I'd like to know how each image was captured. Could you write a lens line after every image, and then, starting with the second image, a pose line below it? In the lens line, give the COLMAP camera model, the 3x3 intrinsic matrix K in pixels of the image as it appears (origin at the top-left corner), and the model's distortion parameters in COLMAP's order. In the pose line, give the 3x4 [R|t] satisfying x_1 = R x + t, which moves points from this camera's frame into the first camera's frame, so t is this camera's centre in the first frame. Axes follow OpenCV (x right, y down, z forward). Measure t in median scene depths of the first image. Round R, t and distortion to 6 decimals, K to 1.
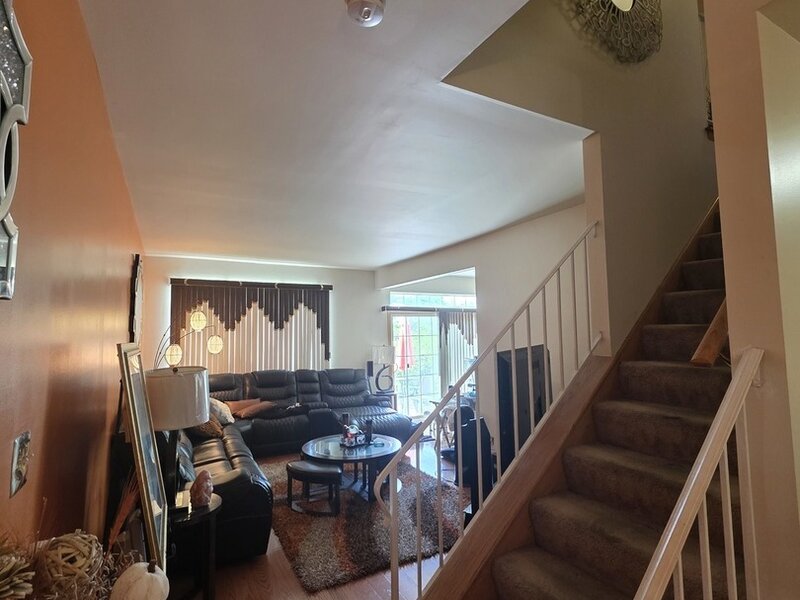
lens RADIAL K [[422.2, 0, 401.5], [0, 422.2, 300.4], [0, 0, 1]] dist [-0.004832, 0.000434]
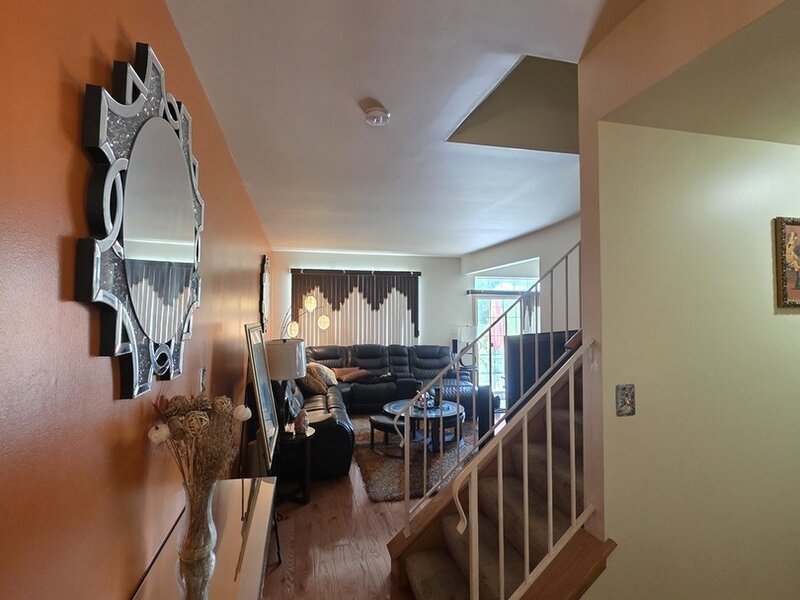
lens RADIAL K [[422.2, 0, 405.4], [0, 422.2, 298.5], [0, 0, 1]] dist [-0.004832, 0.000434]
pose [[0.966429, 0.008142, -0.256805, 0.106462], [0.004170, 0.998869, 0.047360, -0.021904], [0.256900, -0.046841, 0.965302, -0.131045]]
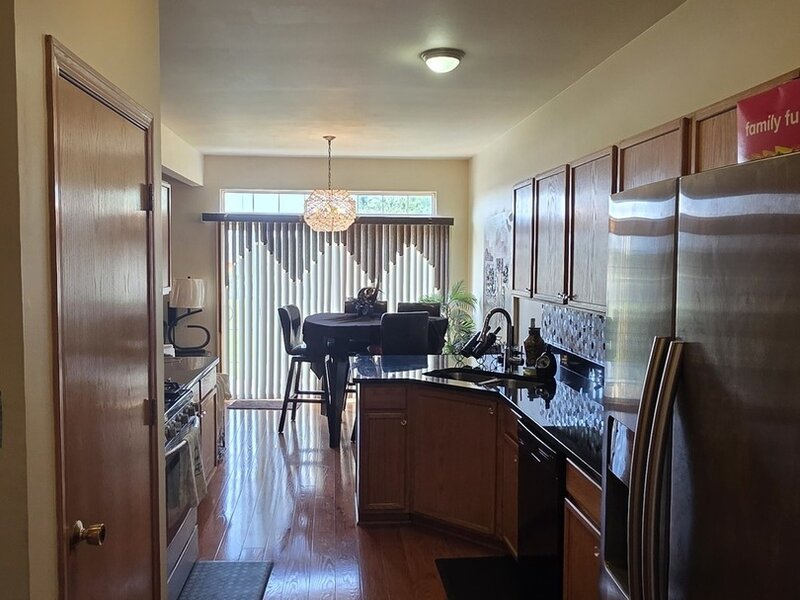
lens RADIAL K [[692.6, 0, 400.1], [0, 692.6, 300.1], [0, 0, 1]] dist [0.006298, -0.015710]
pose [[0.919086, 0.046111, -0.391351, 0.803197], [0.009200, 0.990348, 0.138295, 0.002507], [0.393950, -0.130706, 0.909791, 0.242251]]
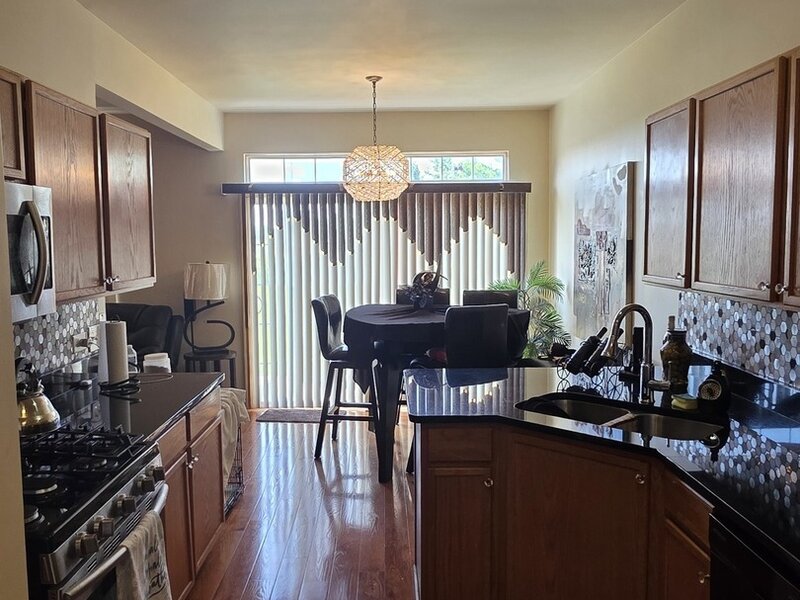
lens RADIAL K [[692.6, 0, 397.2], [0, 692.6, 302.4], [0, 0, 1]] dist [0.006298, -0.015710]
pose [[0.885912, 0.049094, -0.461248, 0.685858], [0.032349, 0.985423, 0.167018, 0.027929], [0.462724, -0.162884, 0.871410, 0.464783]]
